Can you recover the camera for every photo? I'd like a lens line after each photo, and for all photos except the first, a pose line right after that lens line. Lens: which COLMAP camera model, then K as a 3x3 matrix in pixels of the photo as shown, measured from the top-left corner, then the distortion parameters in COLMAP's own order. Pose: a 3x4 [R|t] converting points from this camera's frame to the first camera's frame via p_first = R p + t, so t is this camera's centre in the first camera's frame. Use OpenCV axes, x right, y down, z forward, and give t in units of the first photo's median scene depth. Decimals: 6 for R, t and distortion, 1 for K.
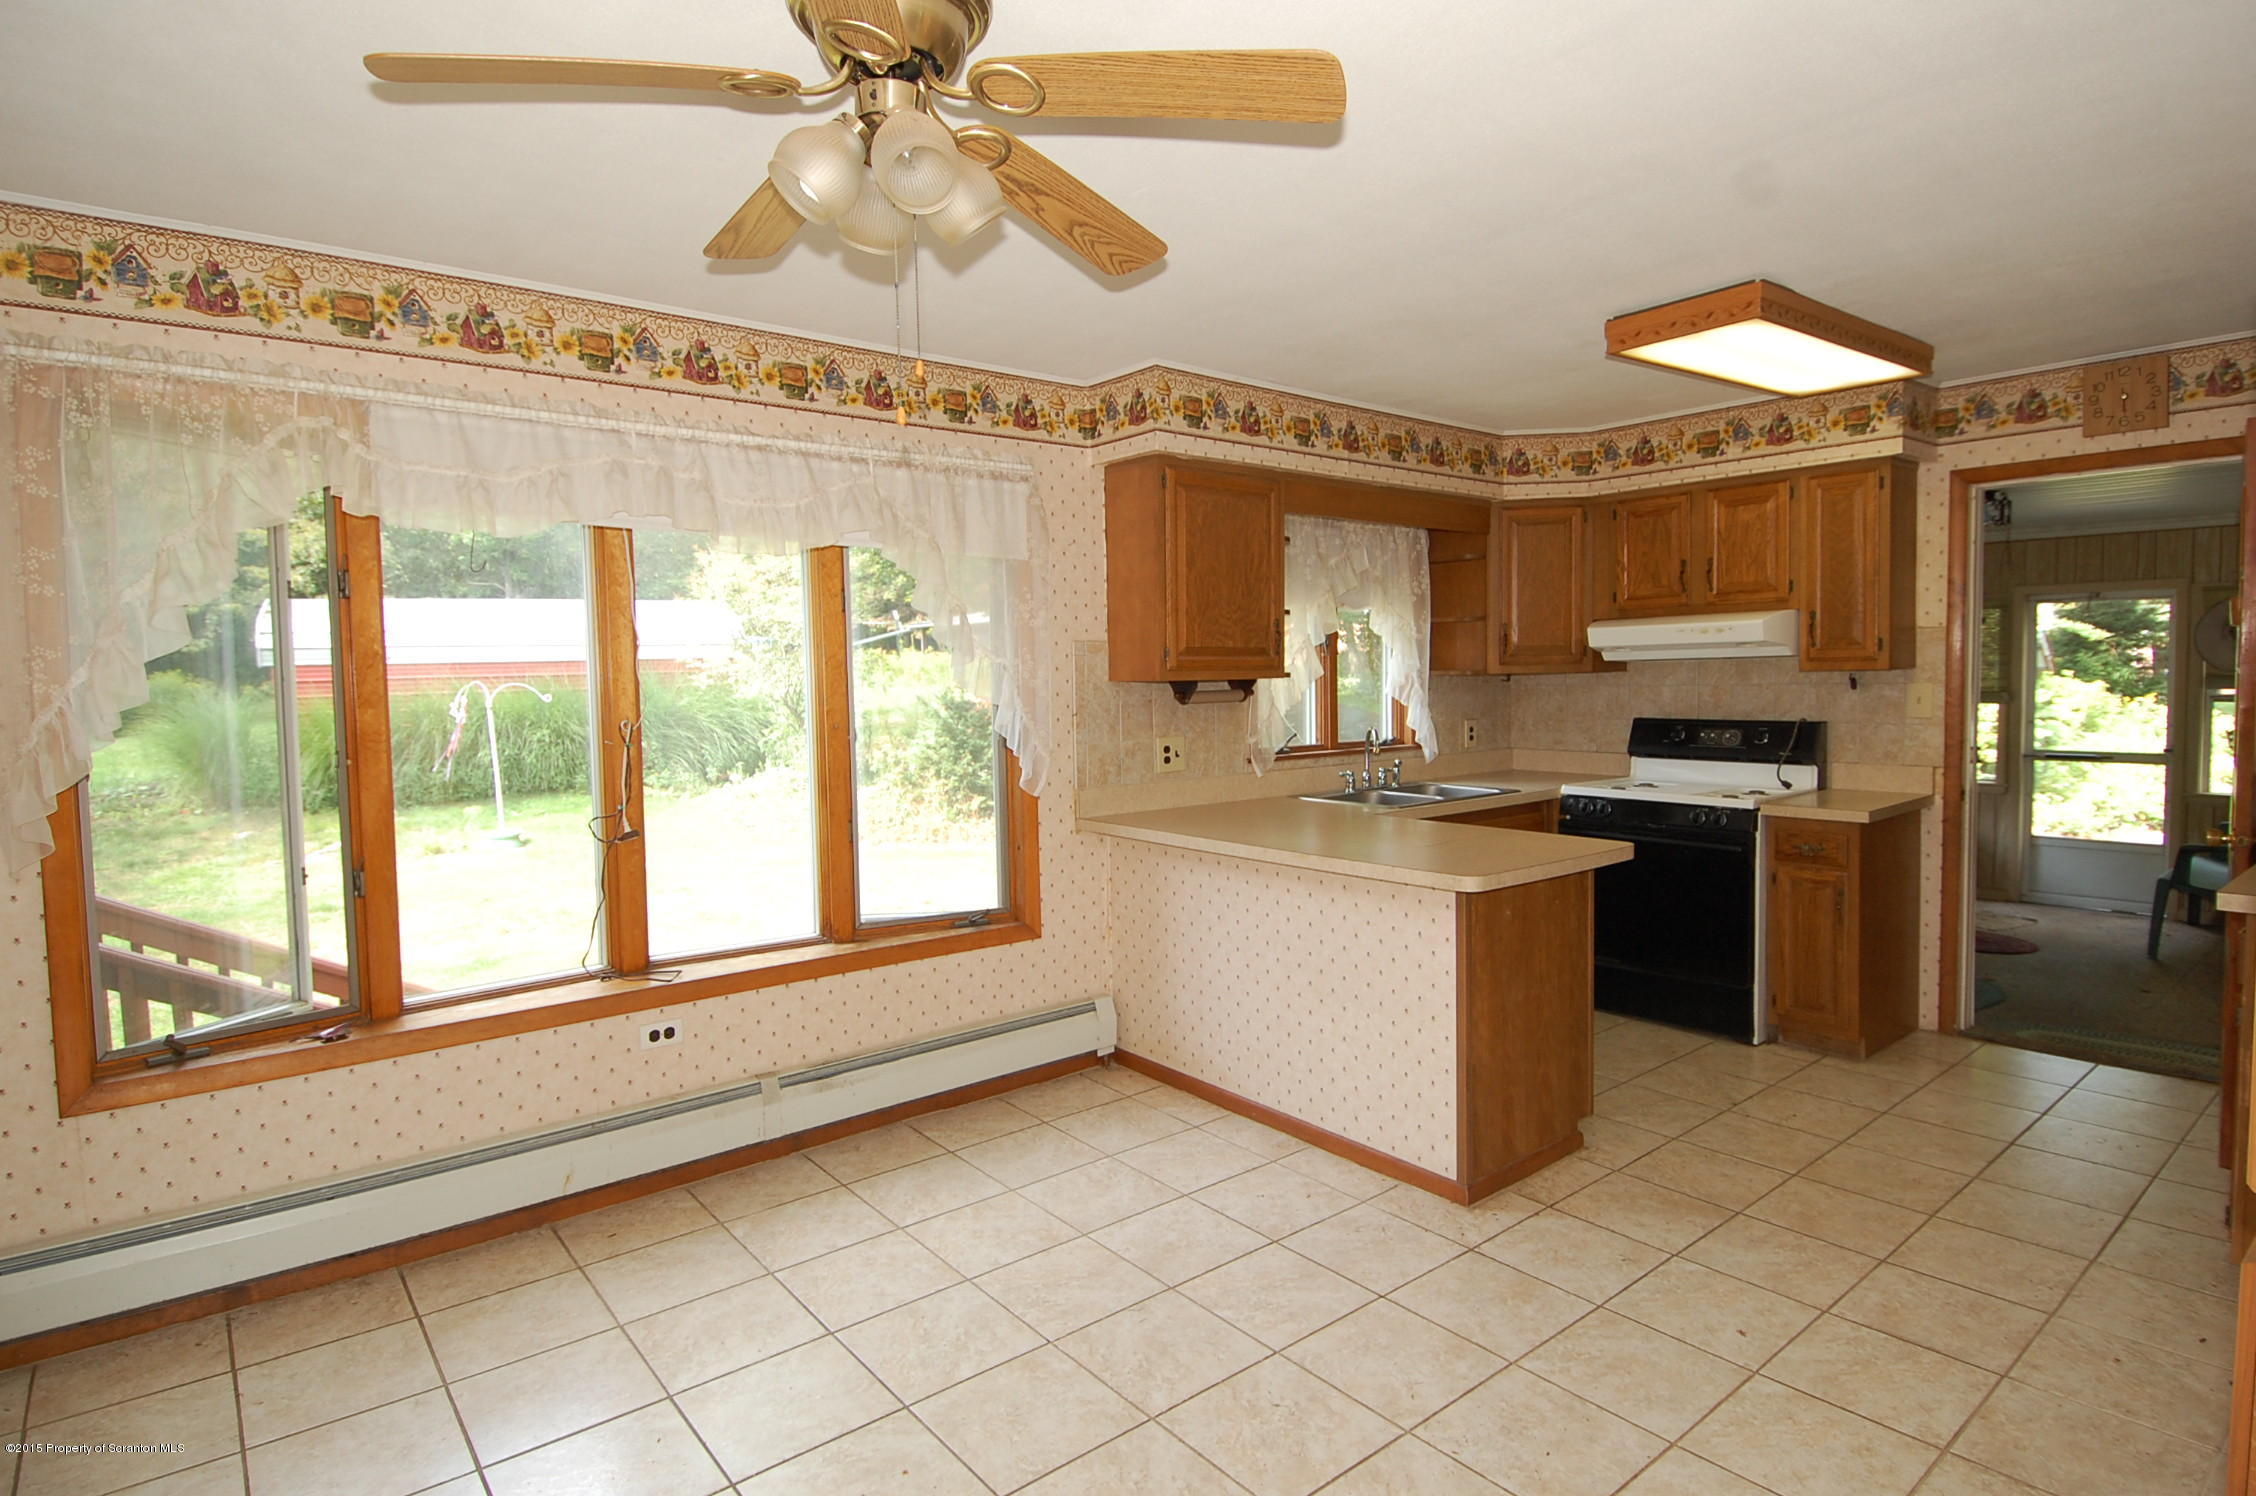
lens RADIAL K [[1165.5, 0, 1164.7], [0, 1165.5, 756.8], [0, 0, 1]] dist [-0.015990, -0.000657]
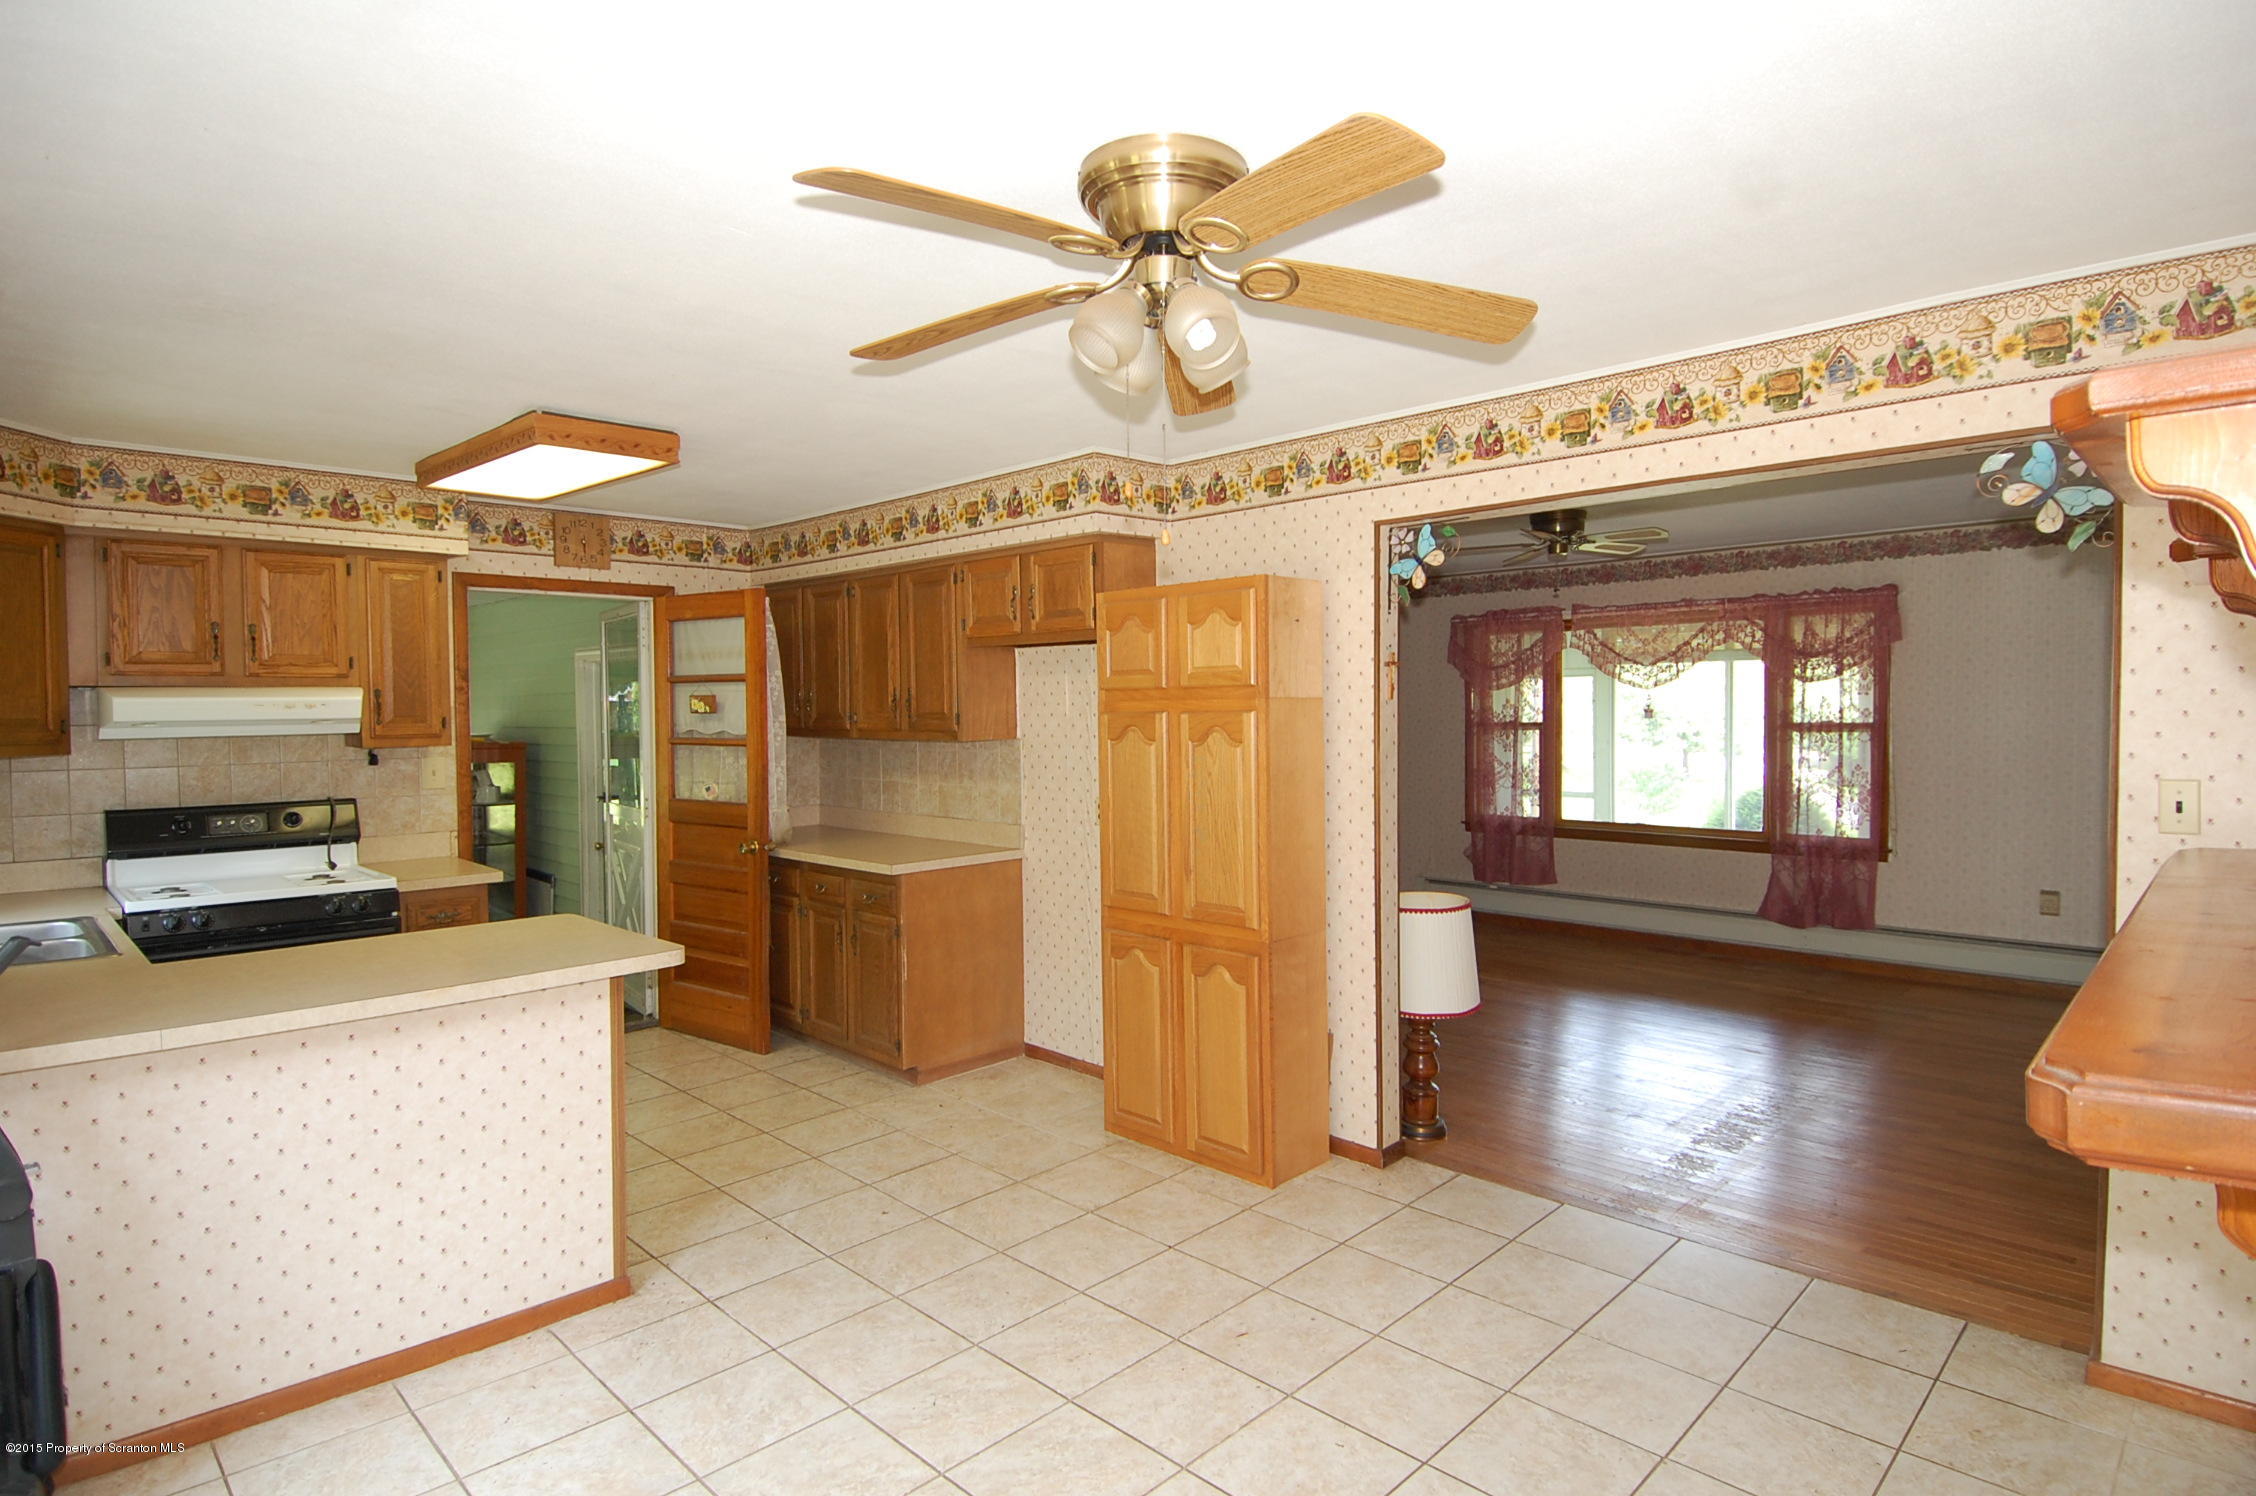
lens RADIAL K [[1165.5, 0, 1164.7], [0, 1165.5, 756.8], [0, 0, 1]] dist [-0.015990, -0.000657]
pose [[-0.121228, -0.024531, 0.992321, -0.710984], [0.079594, 0.996235, 0.034352, -0.061970], [-0.989428, 0.083147, -0.118819, 0.587835]]
